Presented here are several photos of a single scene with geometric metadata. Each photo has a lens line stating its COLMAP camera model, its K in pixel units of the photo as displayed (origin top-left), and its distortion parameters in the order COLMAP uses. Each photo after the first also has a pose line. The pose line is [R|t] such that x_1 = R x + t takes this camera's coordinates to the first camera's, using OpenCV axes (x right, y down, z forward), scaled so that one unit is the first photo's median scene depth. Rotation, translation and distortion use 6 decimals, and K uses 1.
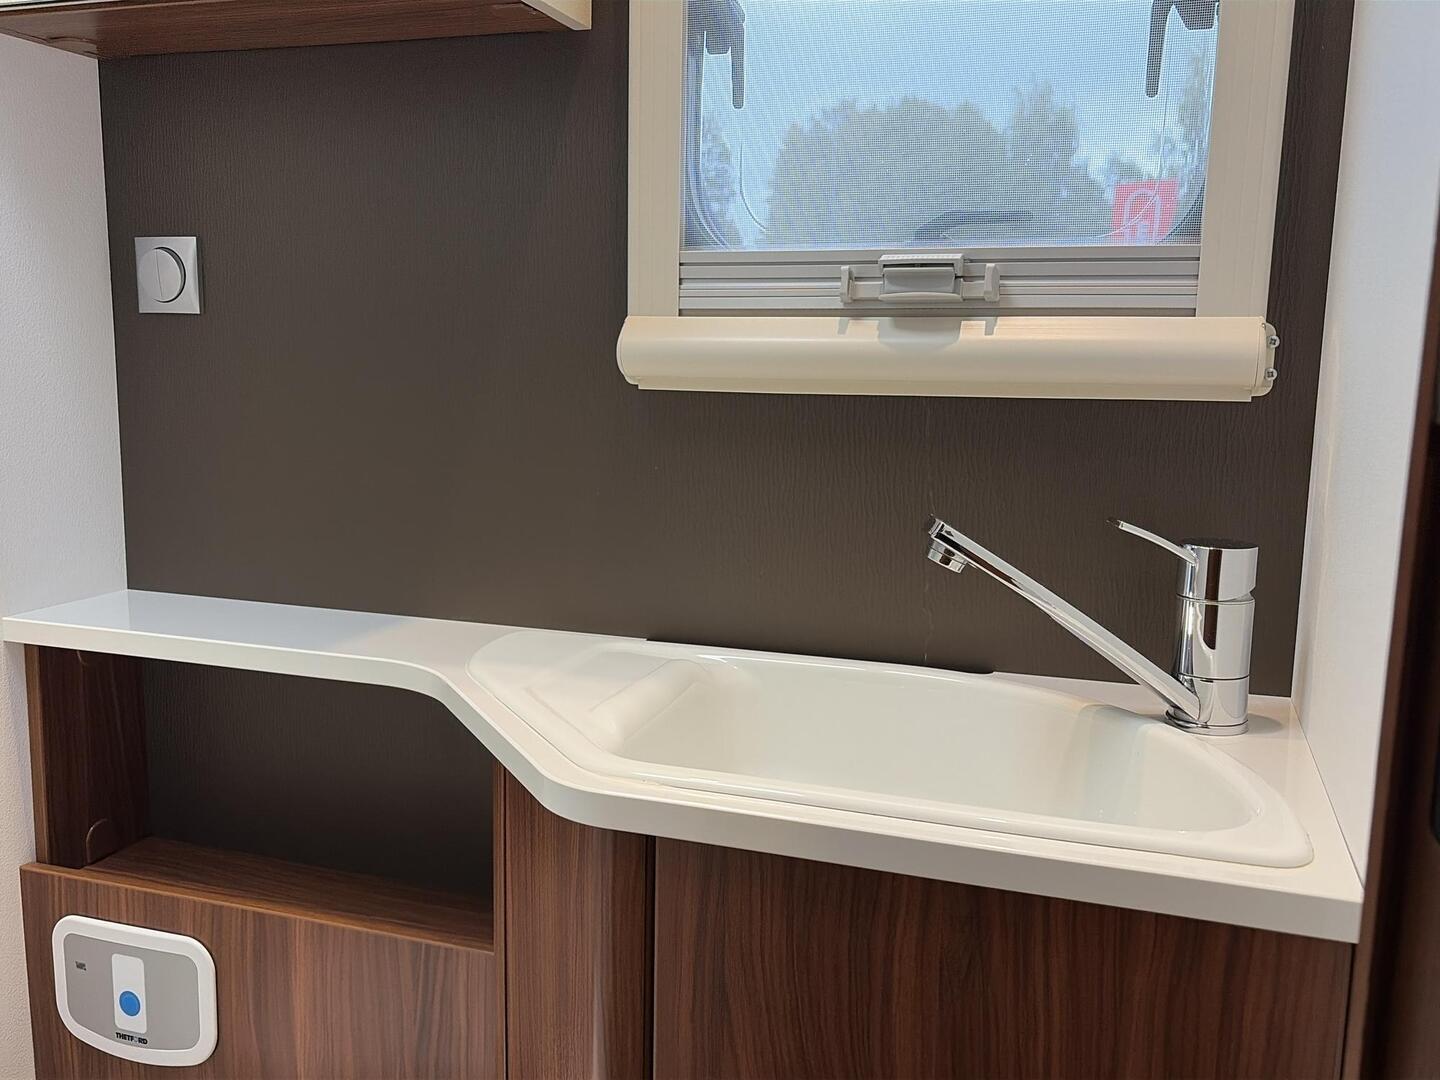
lens RADIAL K [[1249.4, 0, 719.1], [0, 1249.4, 539.0], [0, 0, 1]] dist [0.007629, -0.001554]
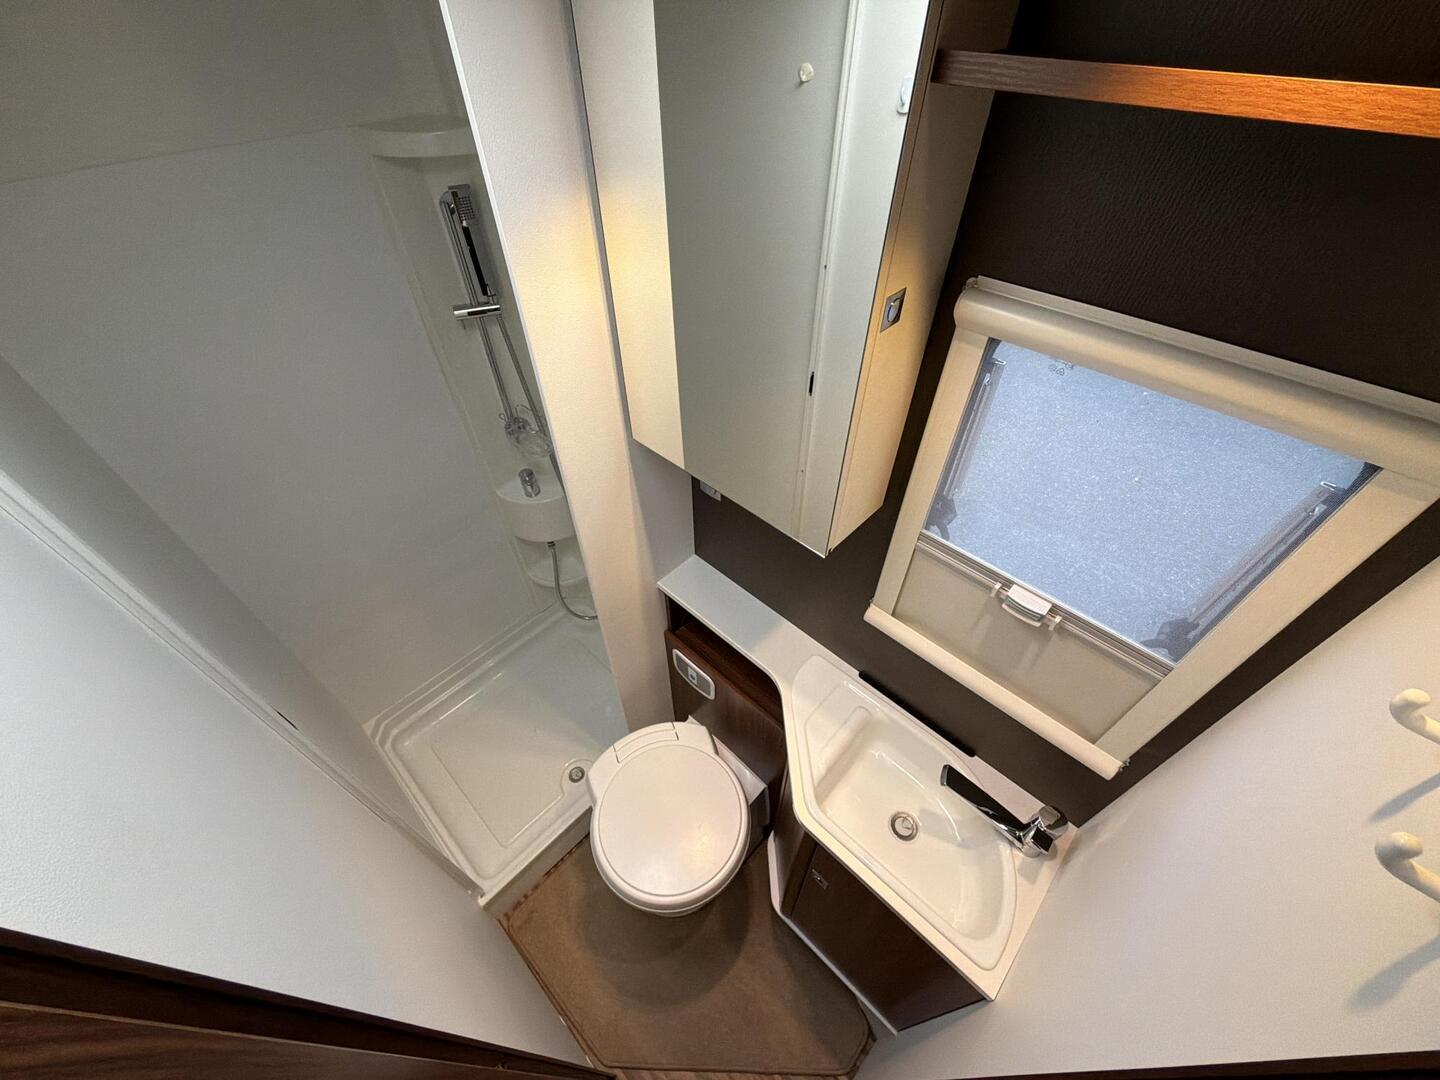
lens RADIAL K [[573.6, 0, 720.6], [0, 573.6, 544.8], [0, 0, 1]] dist [0.001858, 0.000409]
pose [[0.906765, 0.289688, -0.306363, -0.038031], [-0.041354, 0.784204, 0.619123, -1.130752], [0.419604, -0.548730, 0.723069, 0.133637]]
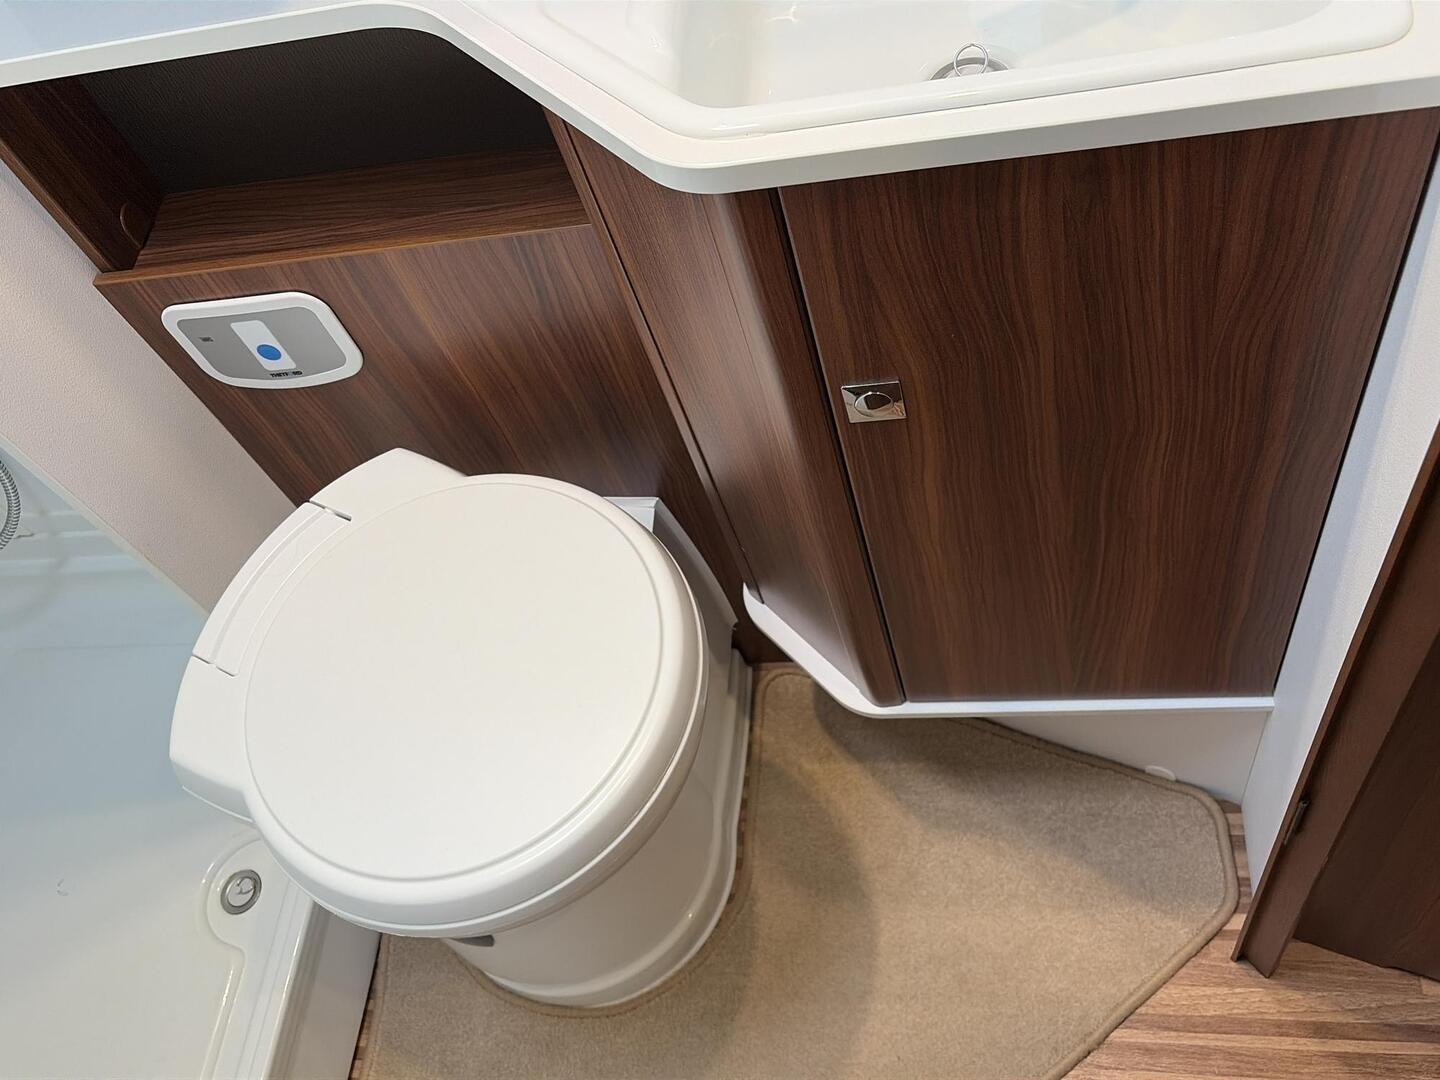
lens RADIAL K [[1249.4, 0, 719.1], [0, 1249.4, 537.2], [0, 0, 1]] dist [0.007629, -0.001554]
pose [[0.941467, -0.329661, -0.070446, -0.096760], [0.275240, 0.631065, 0.725258, -0.276494], [-0.194634, -0.702196, 0.684863, 0.074570]]
